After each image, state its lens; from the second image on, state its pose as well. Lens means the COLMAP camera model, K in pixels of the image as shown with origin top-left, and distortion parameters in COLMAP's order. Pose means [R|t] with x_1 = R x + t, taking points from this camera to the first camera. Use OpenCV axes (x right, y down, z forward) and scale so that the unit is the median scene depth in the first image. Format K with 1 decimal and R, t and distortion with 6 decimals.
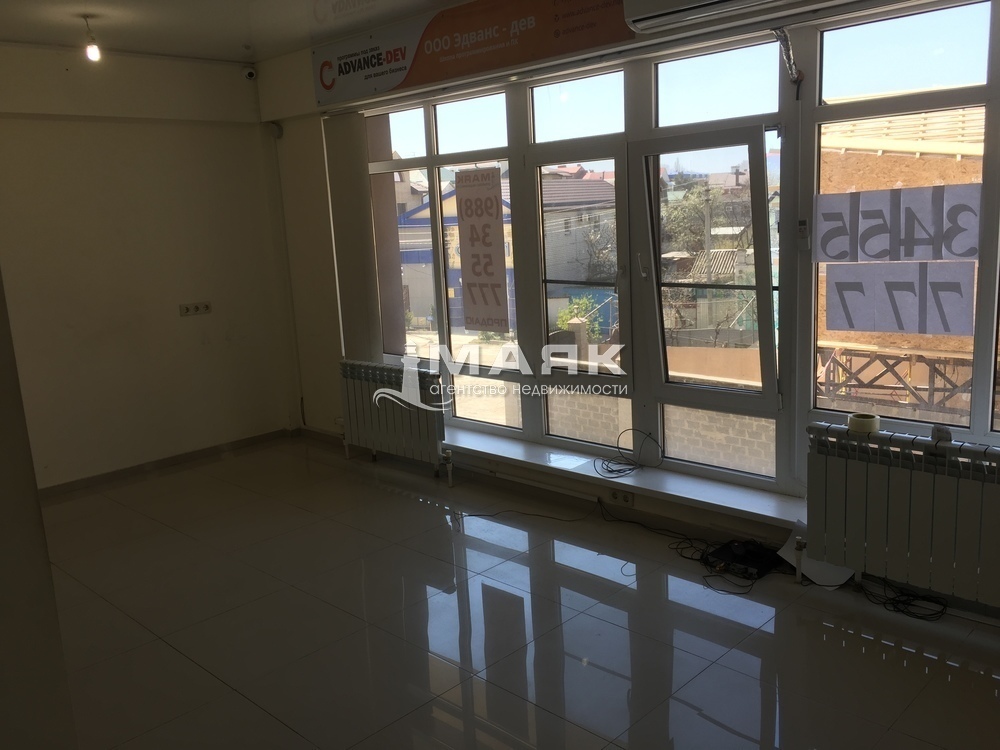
lens RADIAL K [[853.3, 0, 497.7], [0, 853.3, 365.4], [0, 0, 1]] dist [0.060590, -0.076466]
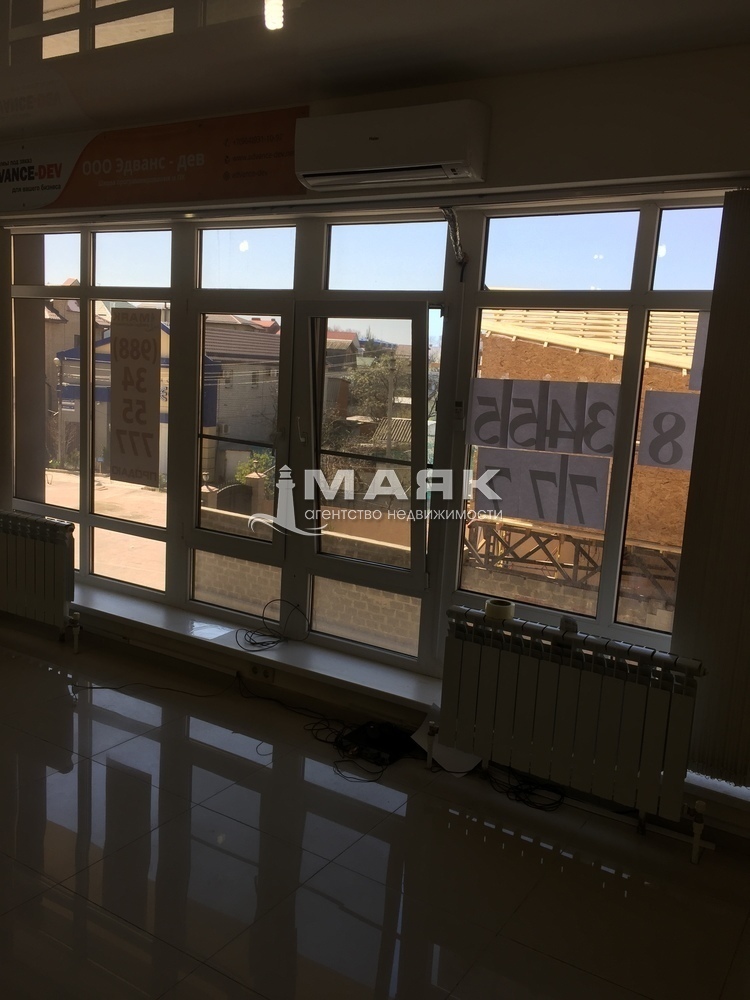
lens RADIAL K [[853.3, 0, 384.1], [0, 853.3, 497.0], [0, 0, 1]] dist [0.060590, -0.076466]
pose [[0.968915, 0.077141, 0.235058, 0.033970], [-0.070542, 0.996846, -0.036368, -0.011731], [-0.237122, 0.018656, 0.971301, 0.042777]]
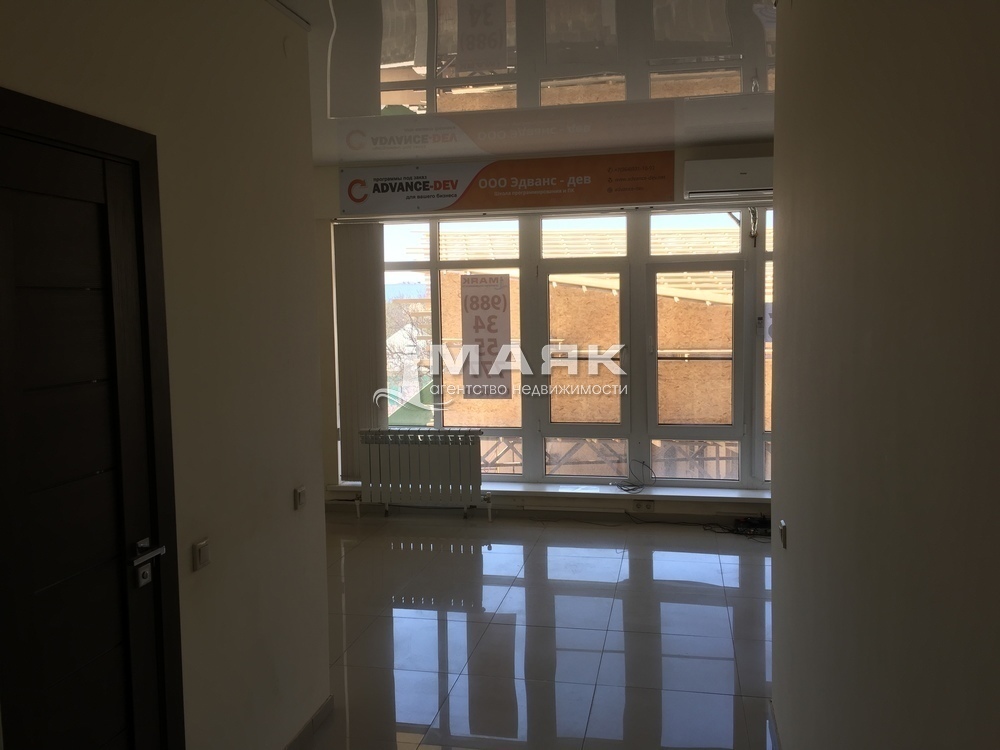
lens RADIAL K [[853.3, 0, 502.6], [0, 853.3, 354.6], [0, 0, 1]] dist [0.060590, -0.076466]
pose [[0.843164, 0.007170, 0.537609, -0.718155], [0.068577, 0.990310, -0.120762, 0.052650], [-0.533265, 0.138690, 0.834502, -0.084652]]
